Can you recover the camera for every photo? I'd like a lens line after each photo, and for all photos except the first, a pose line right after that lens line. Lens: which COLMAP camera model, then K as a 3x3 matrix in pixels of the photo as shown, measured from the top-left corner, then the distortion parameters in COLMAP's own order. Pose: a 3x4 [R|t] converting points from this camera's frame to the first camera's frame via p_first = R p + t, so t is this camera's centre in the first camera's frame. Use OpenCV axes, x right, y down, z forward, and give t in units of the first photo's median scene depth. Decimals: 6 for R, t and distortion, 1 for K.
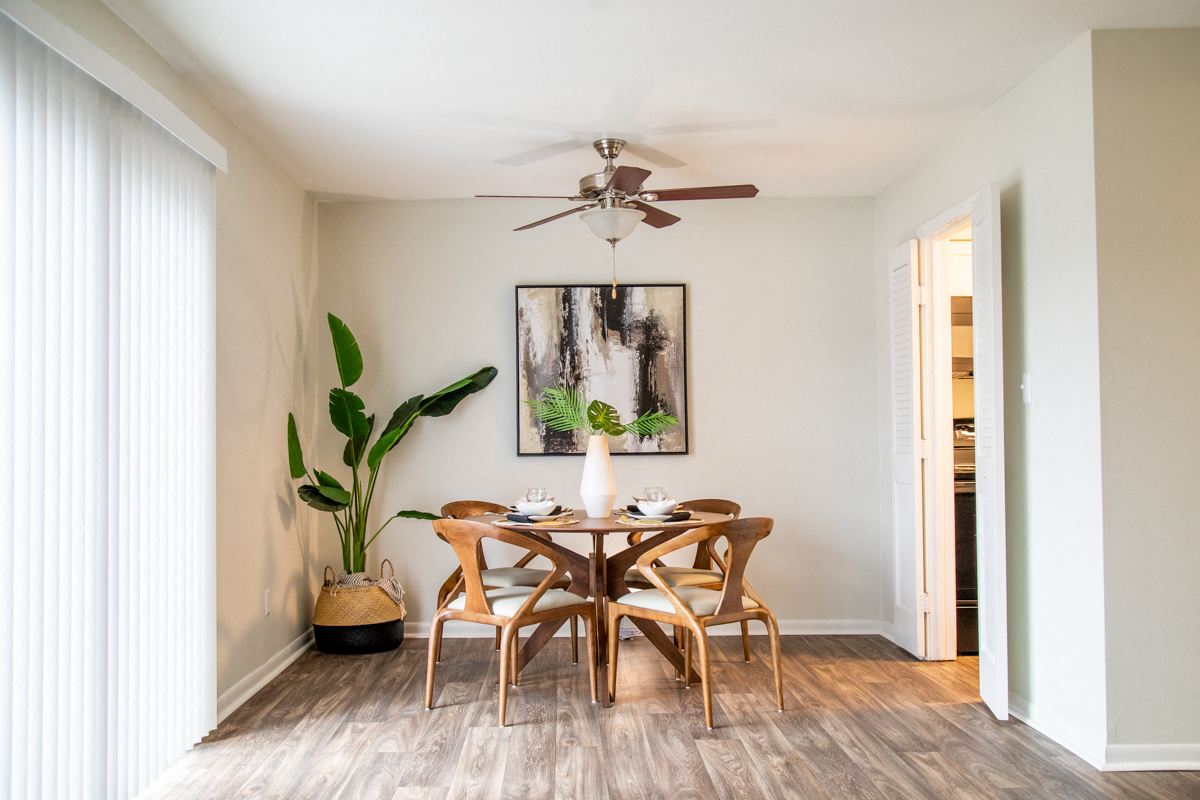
lens RADIAL K [[1089.1, 0, 591.8], [0, 1089.1, 398.8], [0, 0, 1]] dist [-0.010070, 0.027681]
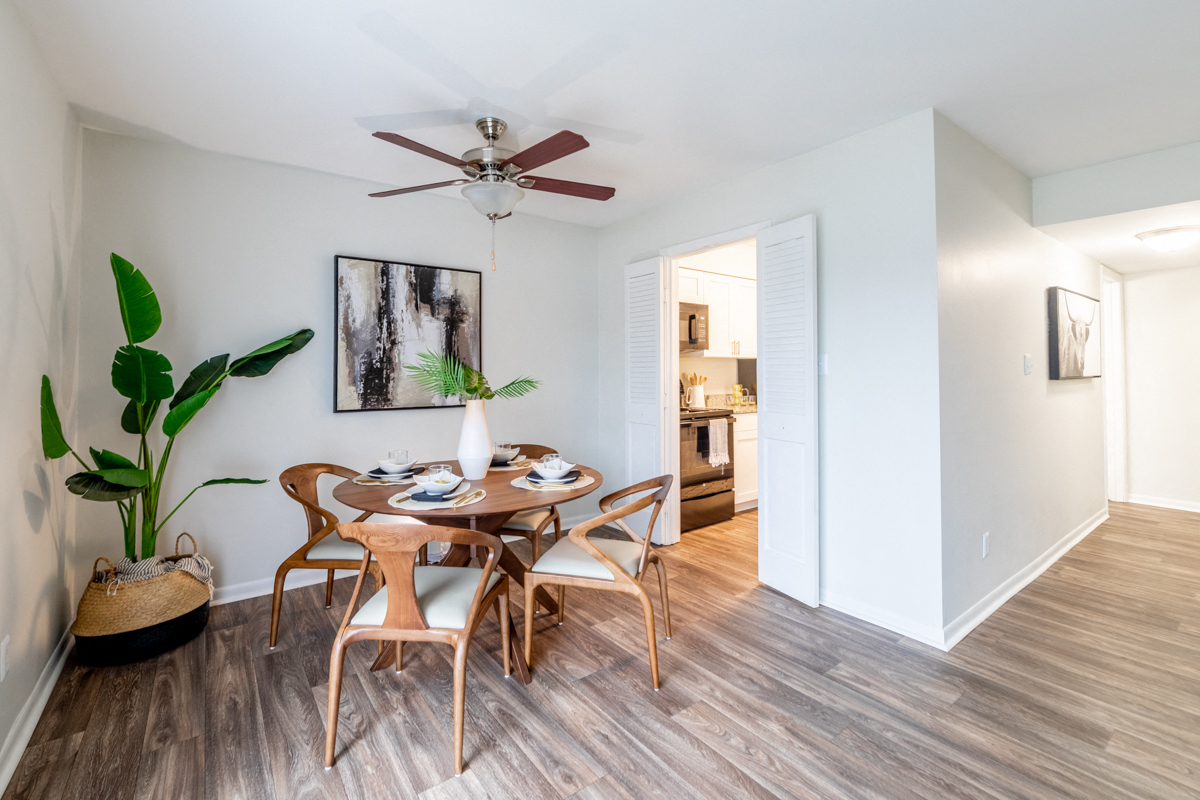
lens RADIAL K [[515.8, 0, 598.0], [0, 515.8, 360.7], [0, 0, 1]] dist [-0.008857, 0.004002]
pose [[0.814313, 0.017107, 0.580173, -0.162240], [-0.022170, 0.999753, 0.001640, -0.006094], [-0.580002, -0.014198, 0.814491, 0.459323]]
